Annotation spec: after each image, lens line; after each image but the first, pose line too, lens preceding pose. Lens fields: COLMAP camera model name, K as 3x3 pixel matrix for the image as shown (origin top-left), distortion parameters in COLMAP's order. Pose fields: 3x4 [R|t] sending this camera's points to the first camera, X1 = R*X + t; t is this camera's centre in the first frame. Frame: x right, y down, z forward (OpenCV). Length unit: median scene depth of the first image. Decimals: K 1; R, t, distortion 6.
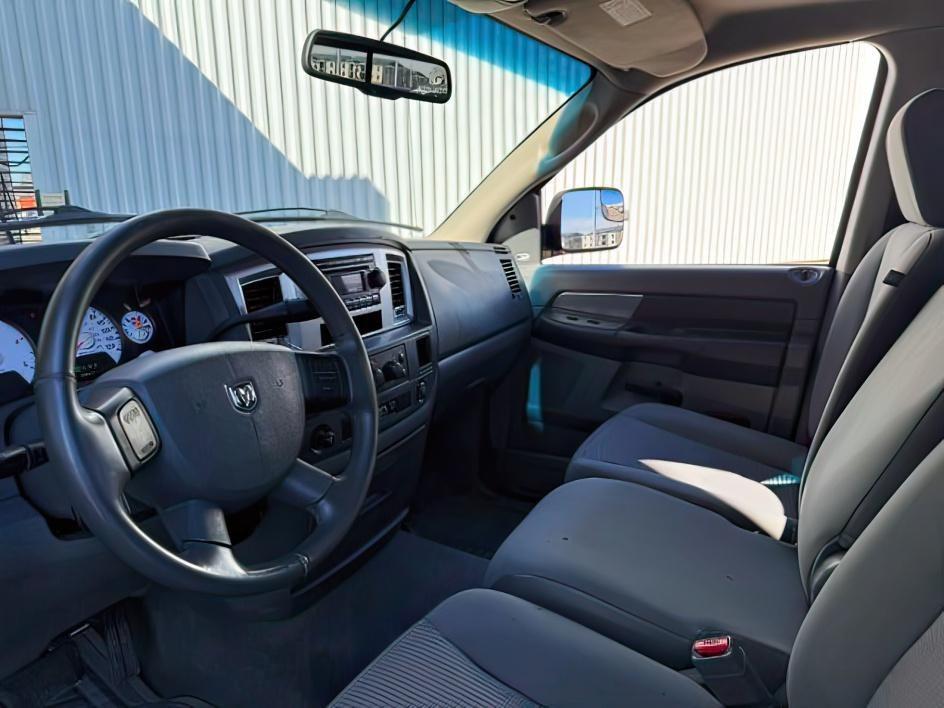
lens RADIAL K [[676.3, 0, 468.6], [0, 676.3, 354.8], [0, 0, 1]] dist [0.006090, -0.002506]
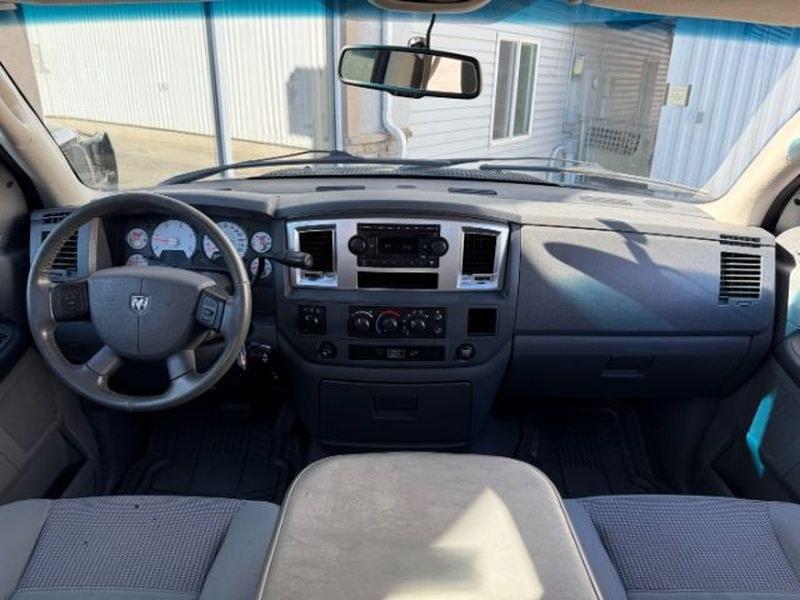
lens RADIAL K [[573.2, 0, 397.1], [0, 573.2, 300.6], [0, 0, 1]] dist [0.006090, -0.002506]
pose [[0.432146, 0.348551, -0.831723, 0.665810], [-0.209796, 0.935840, 0.283177, -0.283728], [0.877061, 0.052118, 0.477544, 0.473700]]
